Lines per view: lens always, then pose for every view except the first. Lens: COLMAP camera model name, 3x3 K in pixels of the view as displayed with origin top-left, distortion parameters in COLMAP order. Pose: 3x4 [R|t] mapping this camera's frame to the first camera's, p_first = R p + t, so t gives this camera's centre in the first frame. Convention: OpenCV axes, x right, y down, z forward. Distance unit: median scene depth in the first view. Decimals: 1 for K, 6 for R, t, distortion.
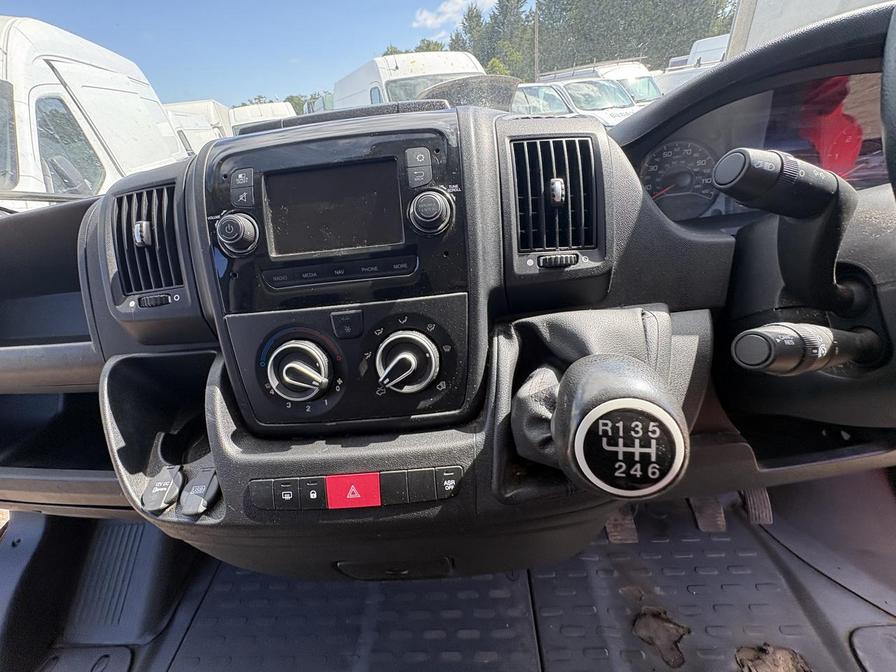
lens RADIAL K [[359.2, 0, 455.5], [0, 359.2, 334.0], [0, 0, 1]] dist [0.001550, 0.000437]
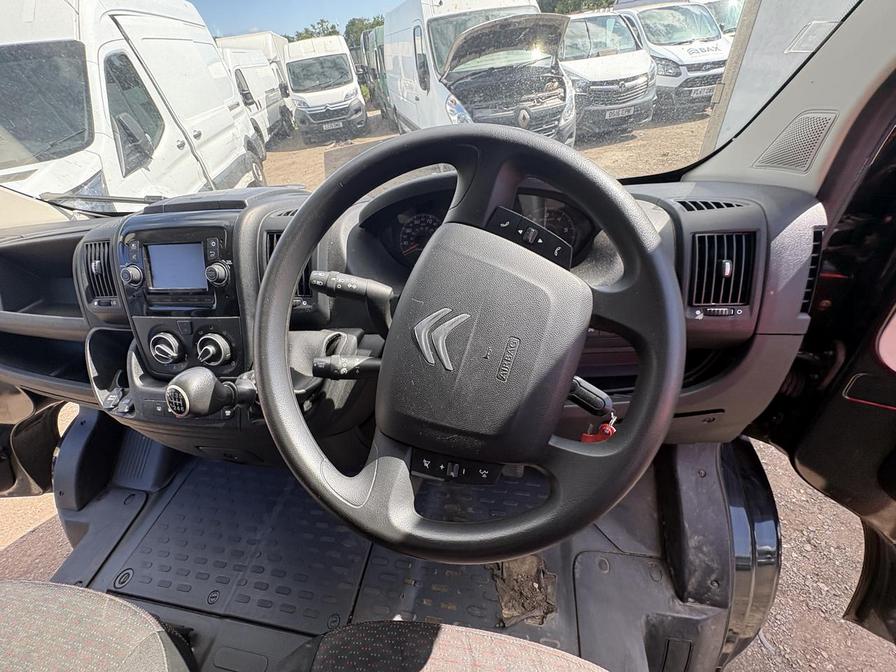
lens RADIAL K [[355.9, 0, 448.0], [0, 355.9, 336.0], [0, 0, 1]] dist [0.001439, 0.000323]
pose [[0.987802, 0.092465, -0.125287, 1.264704], [-0.074439, 0.987118, 0.141619, -0.338643], [0.136768, -0.130565, 0.981961, -0.655080]]
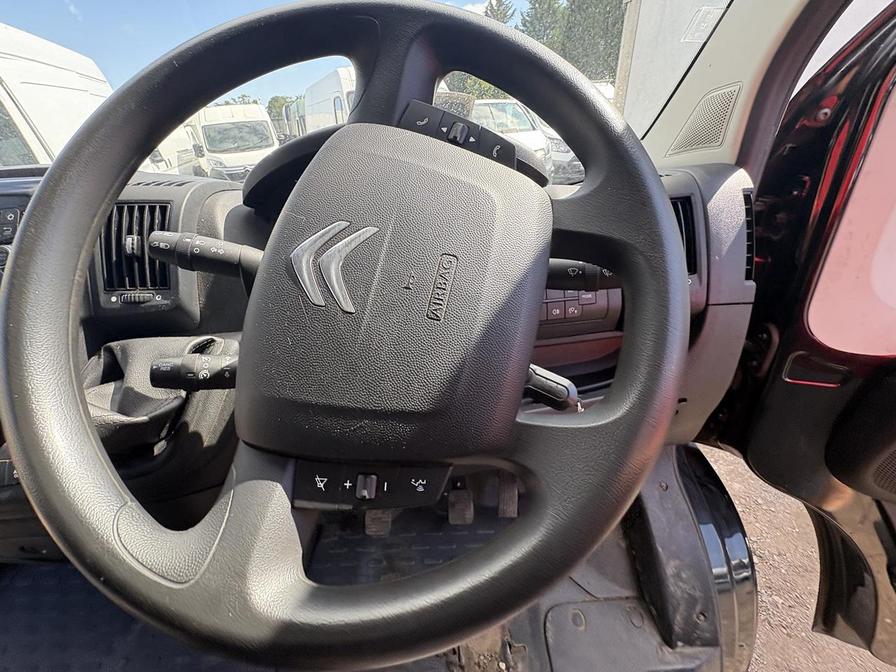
lens RADIAL K [[358.9, 0, 448.1], [0, 358.9, 333.4], [0, 0, 1]] dist [0.001010, 0.000038]
pose [[0.998585, 0.019903, 0.049307, 1.290640], [-0.018849, 0.999586, -0.021746, -0.068606], [-0.049720, 0.020786, 0.998547, -0.325884]]
